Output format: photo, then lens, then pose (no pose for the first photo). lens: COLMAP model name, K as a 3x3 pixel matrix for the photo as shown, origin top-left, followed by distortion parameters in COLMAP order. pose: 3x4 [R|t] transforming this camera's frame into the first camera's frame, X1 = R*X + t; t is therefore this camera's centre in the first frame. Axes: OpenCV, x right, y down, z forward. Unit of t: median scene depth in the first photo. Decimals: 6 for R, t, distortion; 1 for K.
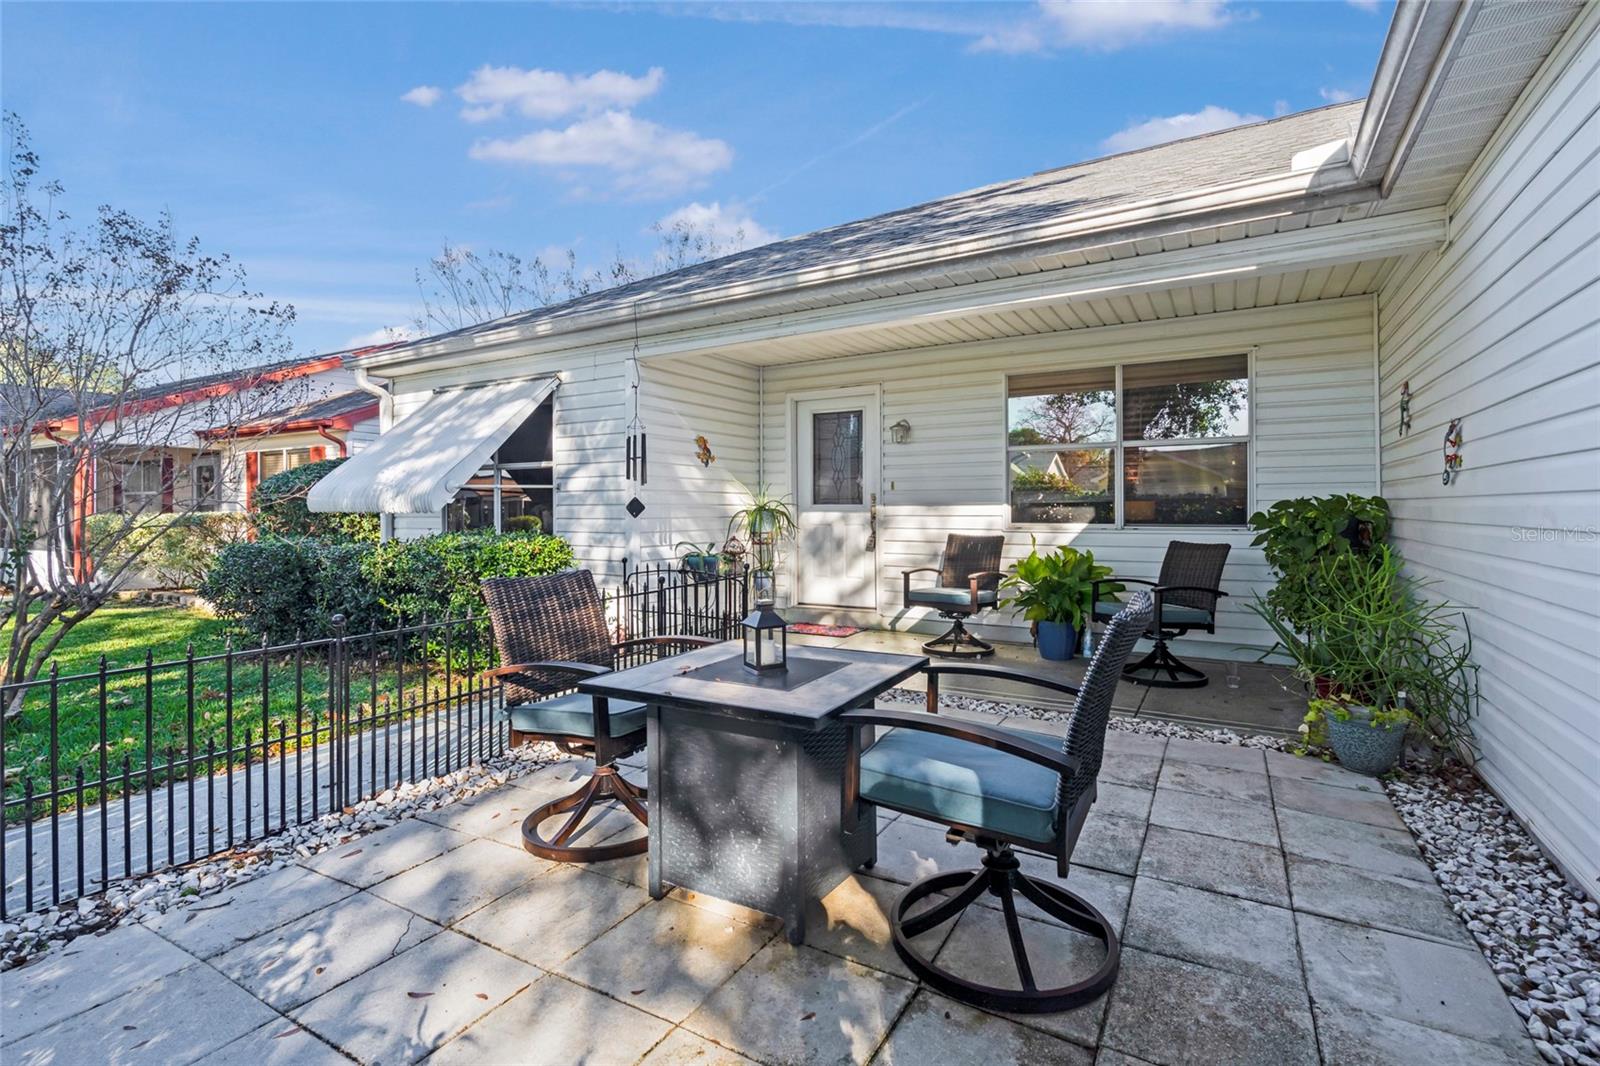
lens RADIAL K [[758.9, 0, 792.6], [0, 758.9, 513.0], [0, 0, 1]] dist [-0.001376, -0.000095]
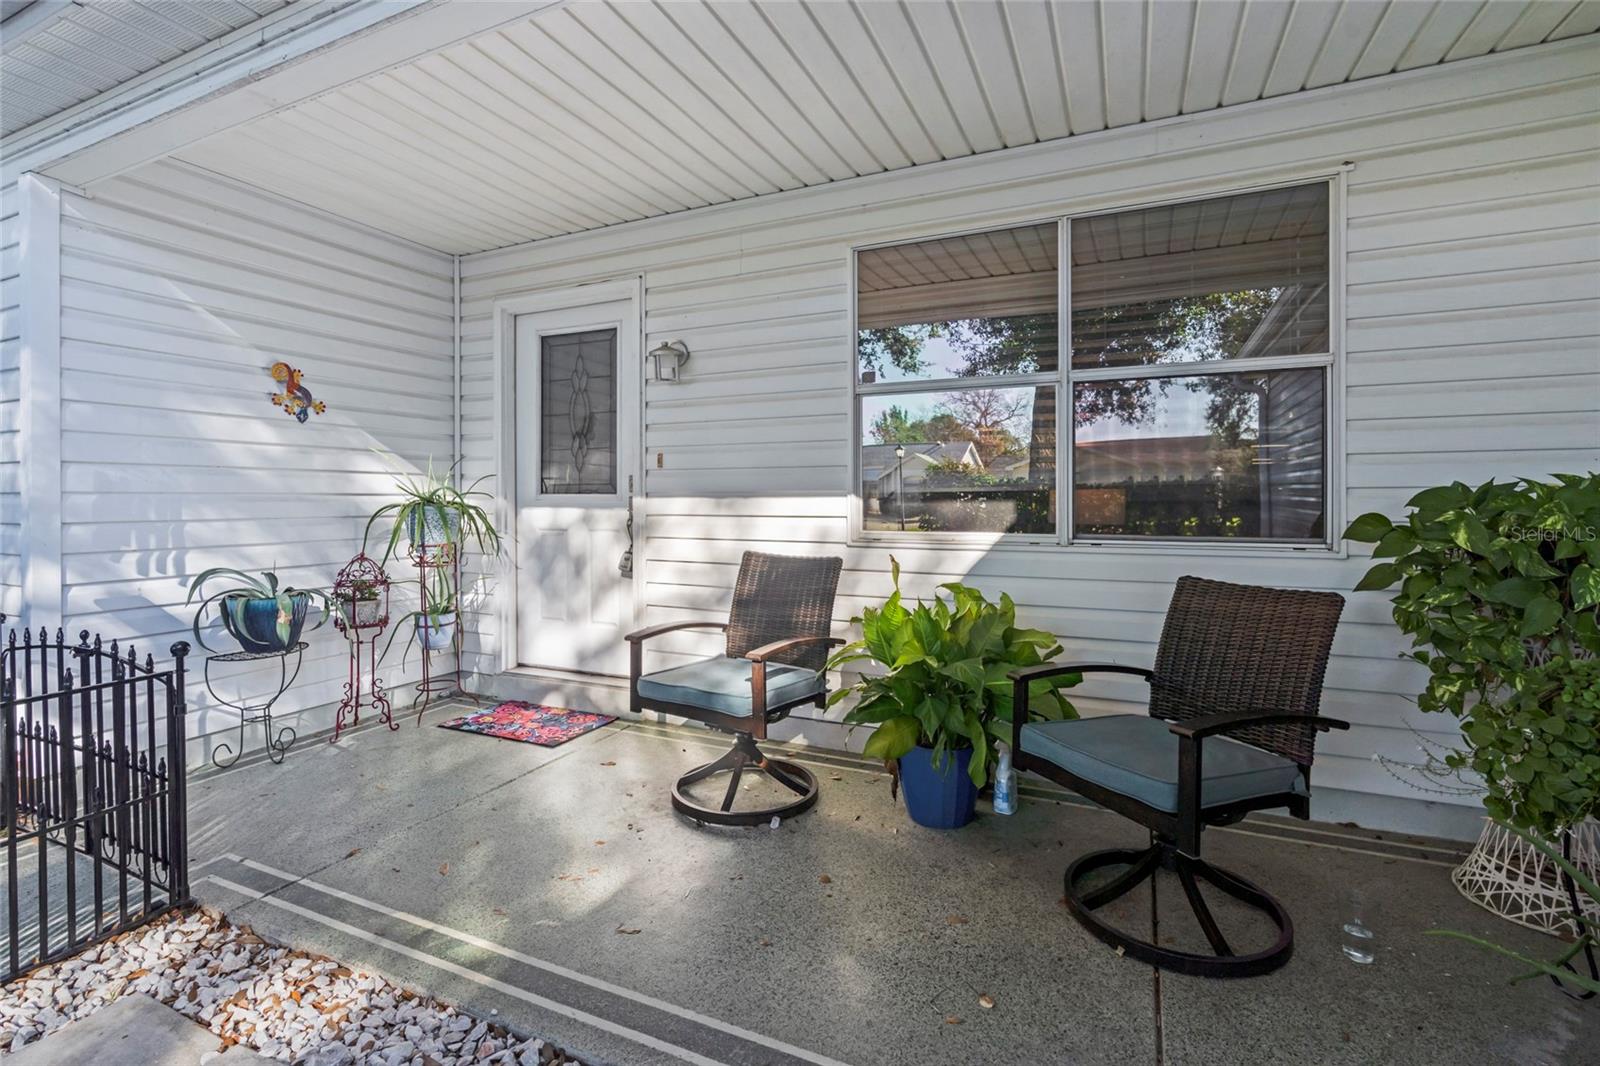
lens RADIAL K [[738.0, 0, 796.1], [0, 738.0, 507.8], [0, 0, 1]] dist [-0.001491, 0.000221]
pose [[0.995040, 0.000054, 0.099477, 0.179886], [-0.000845, 0.999968, 0.007913, -0.006148], [-0.099474, -0.007958, 0.995008, 0.465904]]
